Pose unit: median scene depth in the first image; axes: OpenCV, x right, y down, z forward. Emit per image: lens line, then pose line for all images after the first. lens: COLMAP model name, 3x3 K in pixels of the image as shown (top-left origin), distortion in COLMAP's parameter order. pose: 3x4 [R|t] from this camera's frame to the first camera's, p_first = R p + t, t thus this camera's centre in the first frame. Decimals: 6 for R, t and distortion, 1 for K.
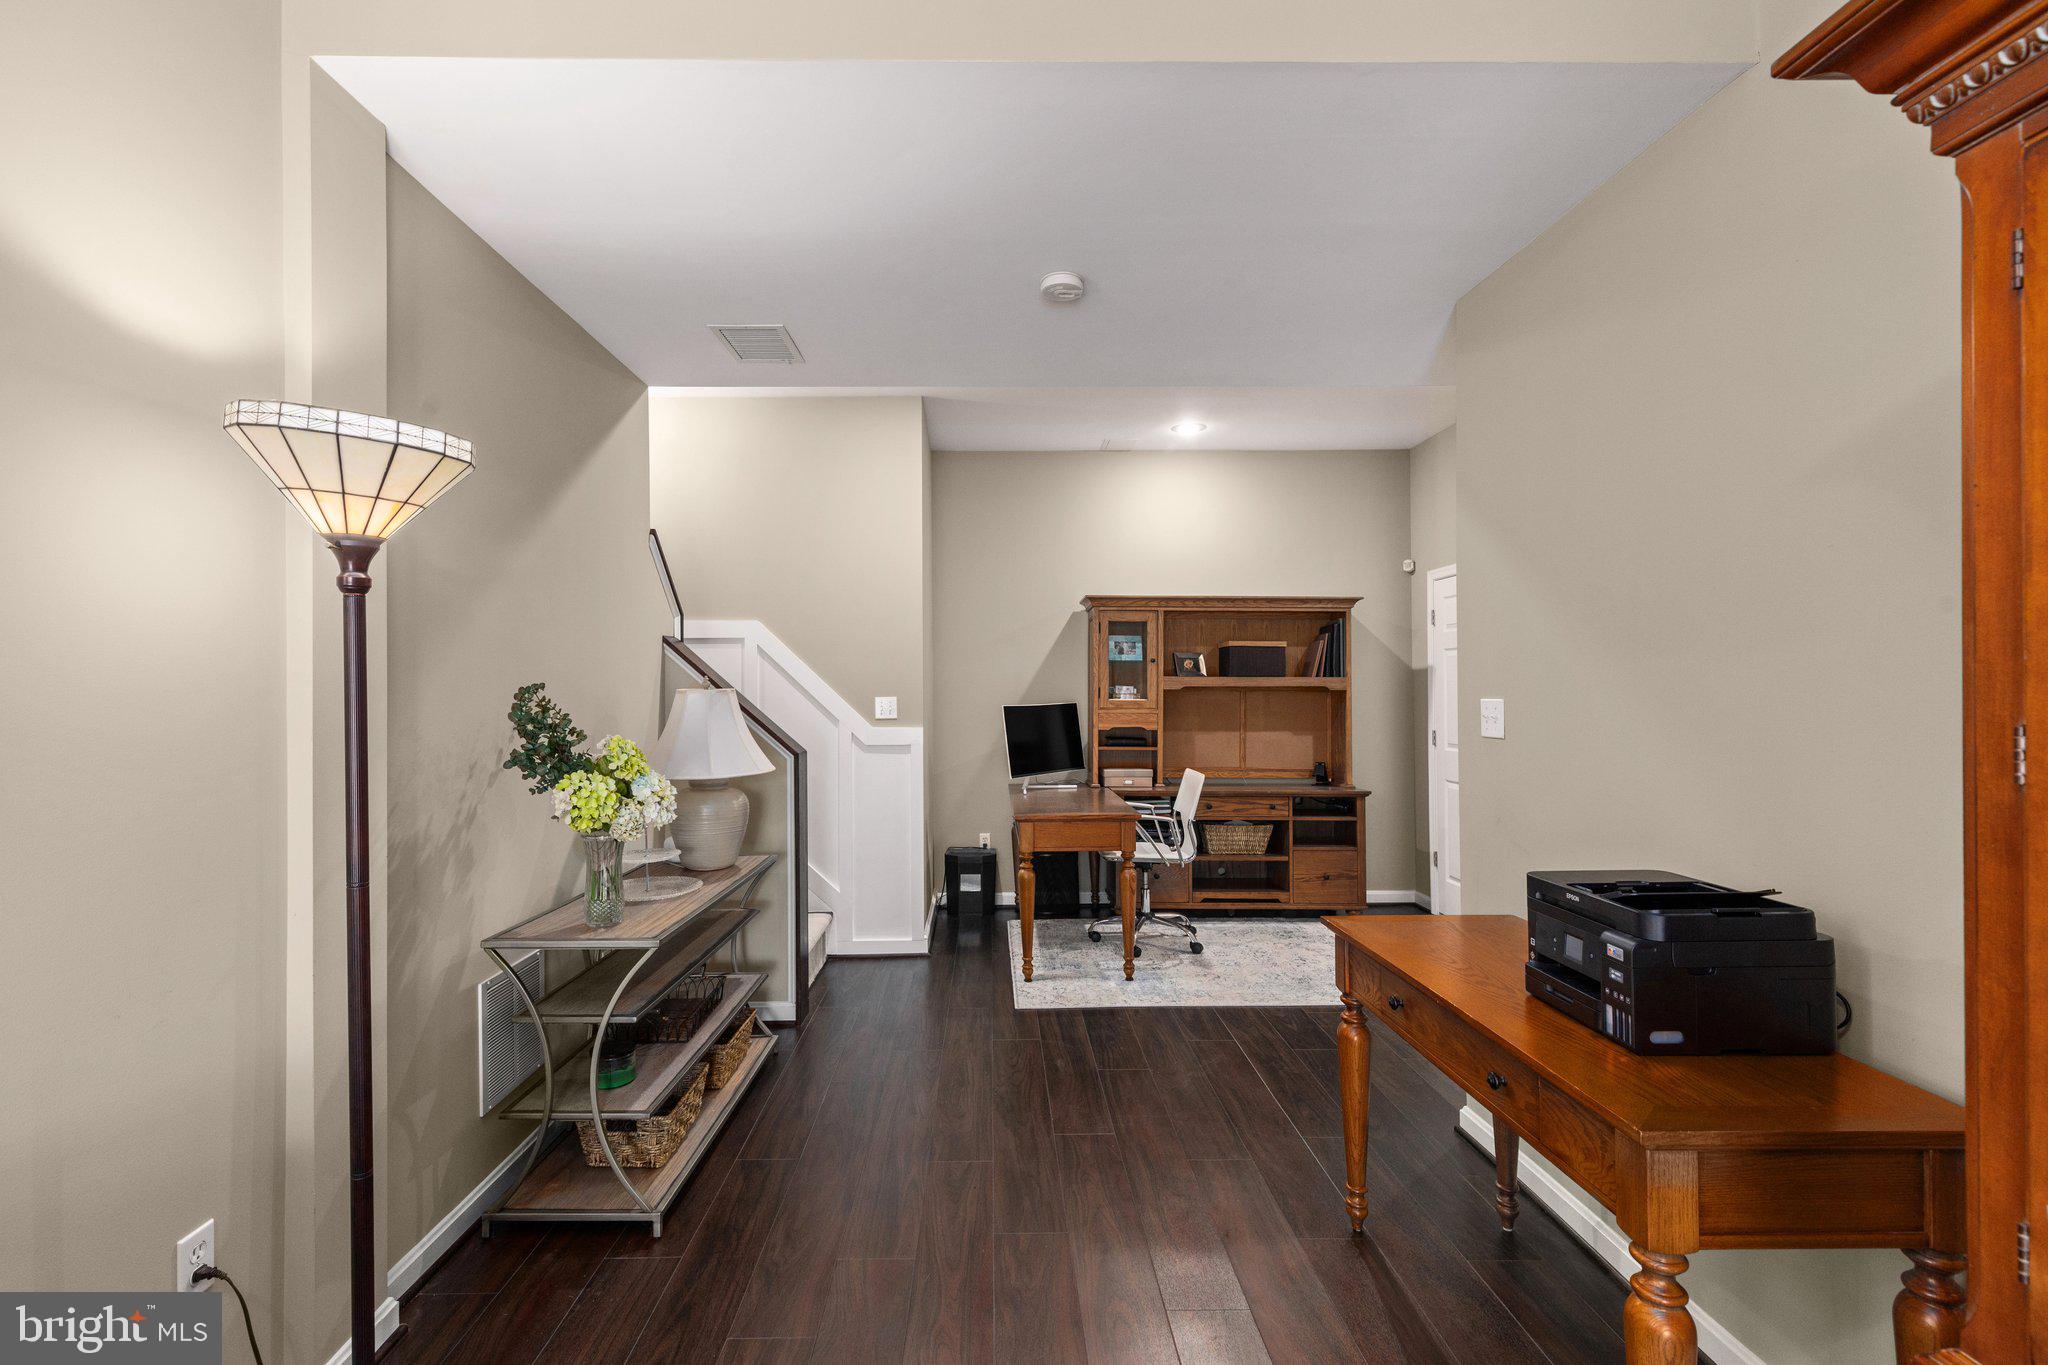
lens RADIAL K [[936.6, 0, 1015.3], [0, 936.6, 699.2], [0, 0, 1]] dist [0.013283, 0.000177]
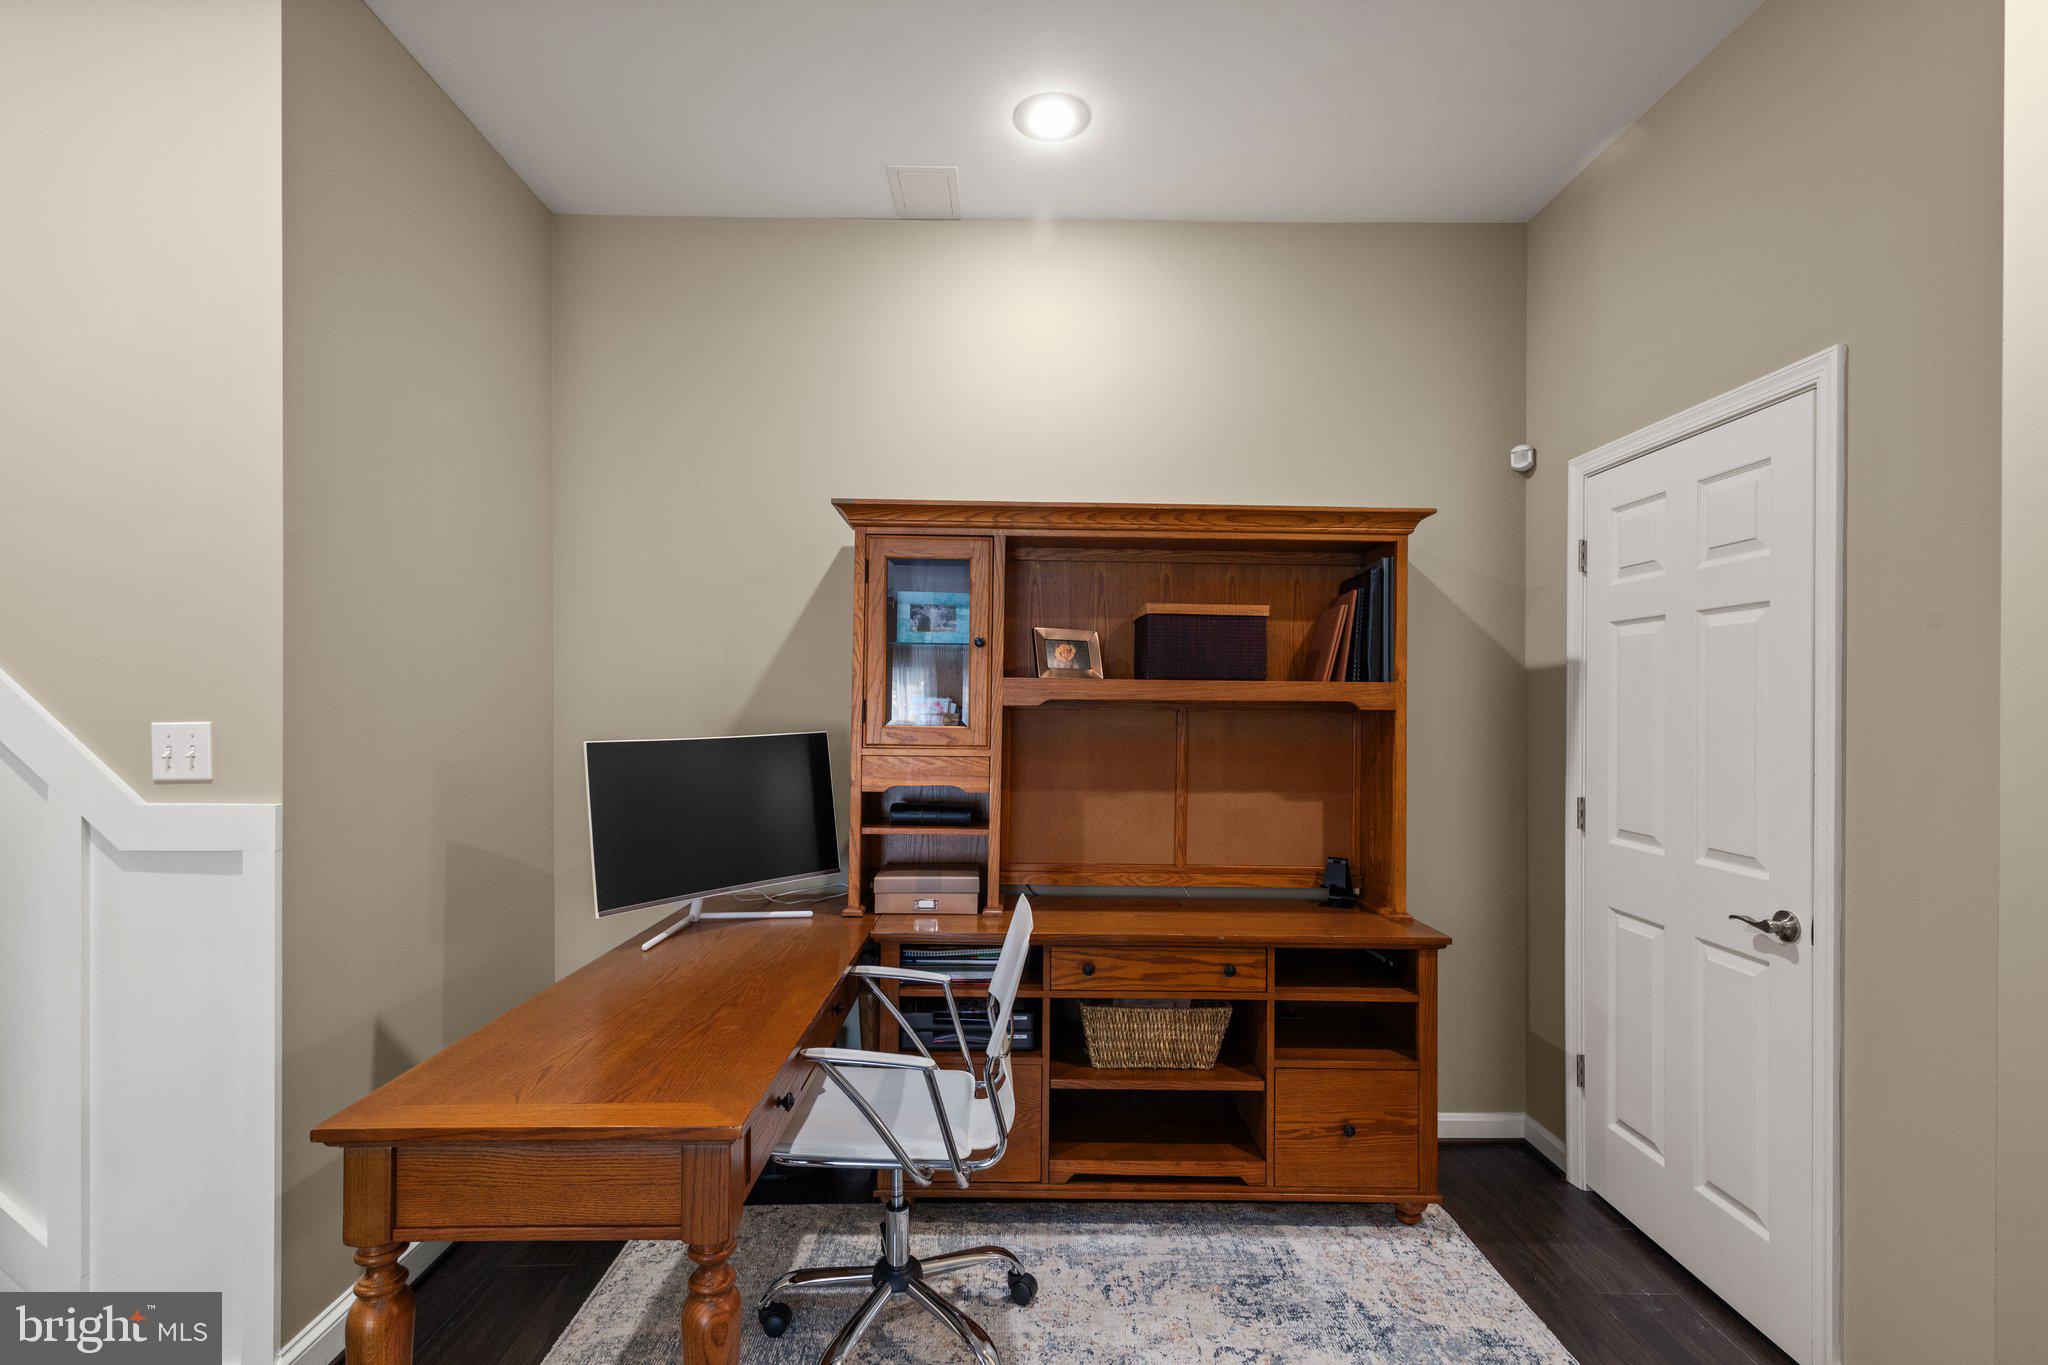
lens RADIAL K [[931.2, 0, 1031.6], [0, 931.2, 711.7], [0, 0, 1]] dist [0.003510, -0.000201]
pose [[0.999950, 0.009371, -0.003552, 0.174125], [-0.009359, 0.999950, 0.003573, -0.008942], [0.003585, -0.003539, 0.999987, 0.537808]]
